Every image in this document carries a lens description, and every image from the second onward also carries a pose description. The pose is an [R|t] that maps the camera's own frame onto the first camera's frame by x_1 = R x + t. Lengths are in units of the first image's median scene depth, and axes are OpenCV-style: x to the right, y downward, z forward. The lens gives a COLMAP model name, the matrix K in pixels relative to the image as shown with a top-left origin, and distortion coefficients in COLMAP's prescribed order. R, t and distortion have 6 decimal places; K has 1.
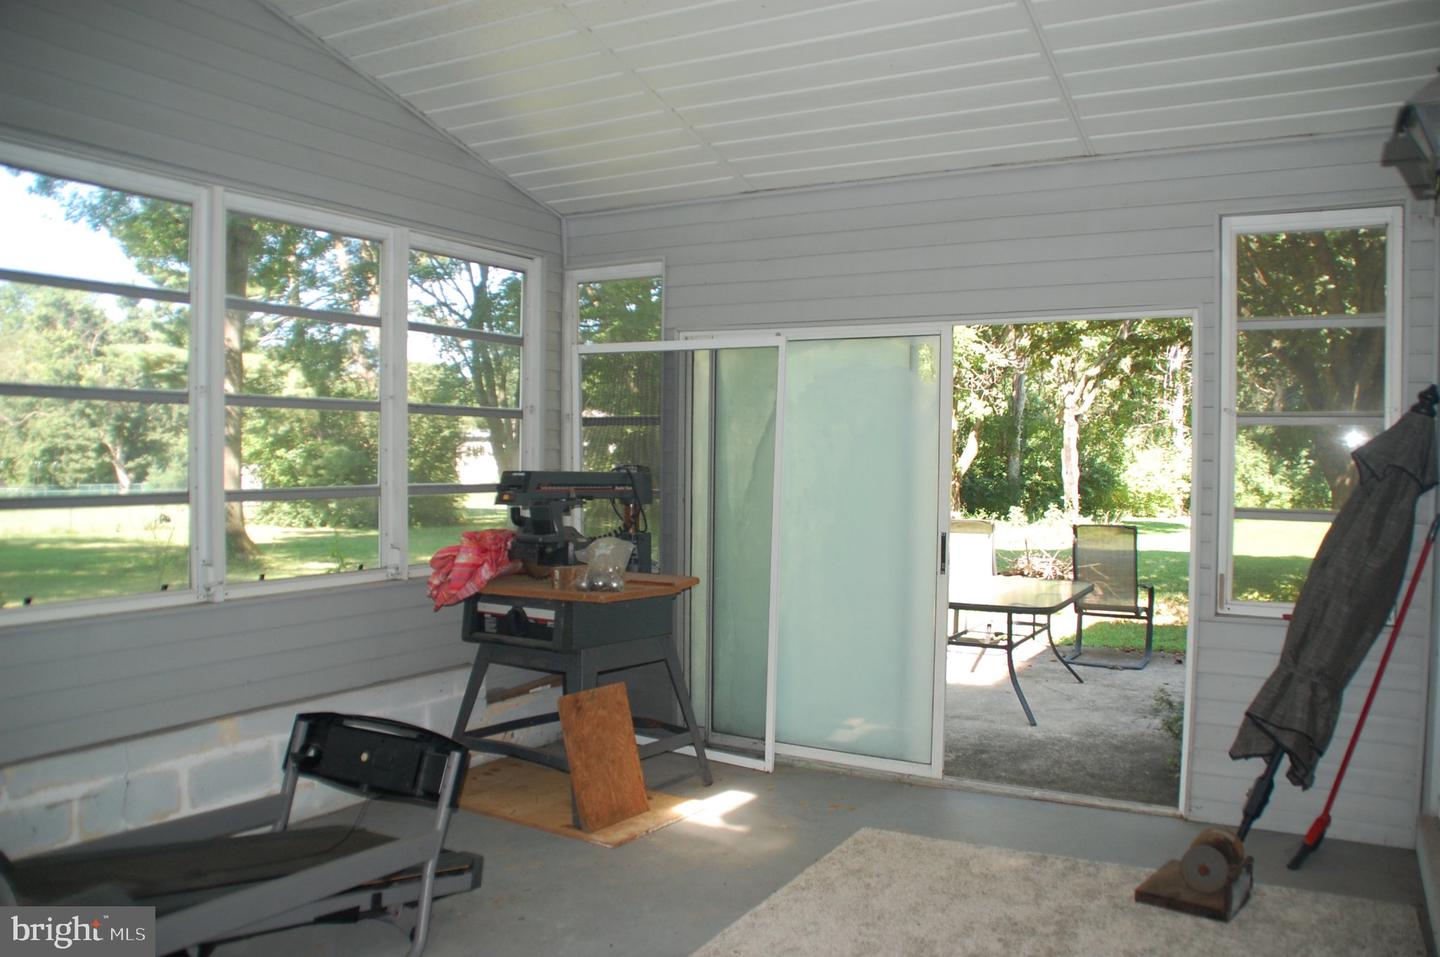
lens RADIAL K [[1125.0, 0, 732.7], [0, 1125.0, 473.6], [0, 0, 1]] dist [-0.134423, 0.007804]
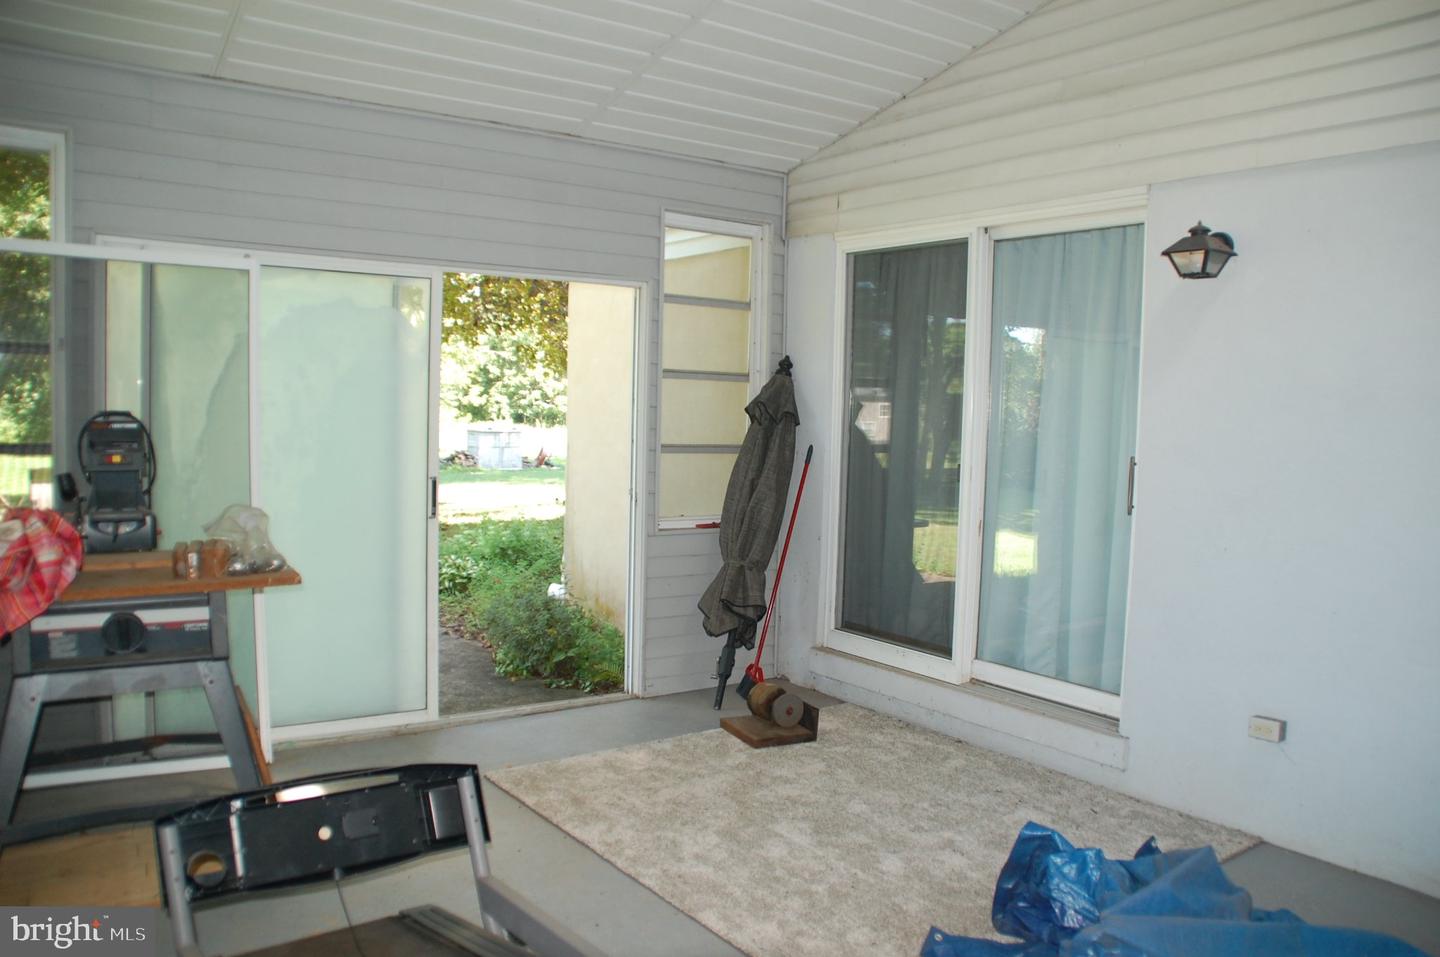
lens RADIAL K [[1125.0, 0, 732.7], [0, 1125.0, 473.6], [0, 0, 1]] dist [-0.134423, 0.007804]
pose [[0.416033, -0.051987, 0.907862, -0.597454], [-0.005758, 0.998194, 0.059798, -0.011451], [-0.909331, -0.030105, 0.414982, 0.336611]]
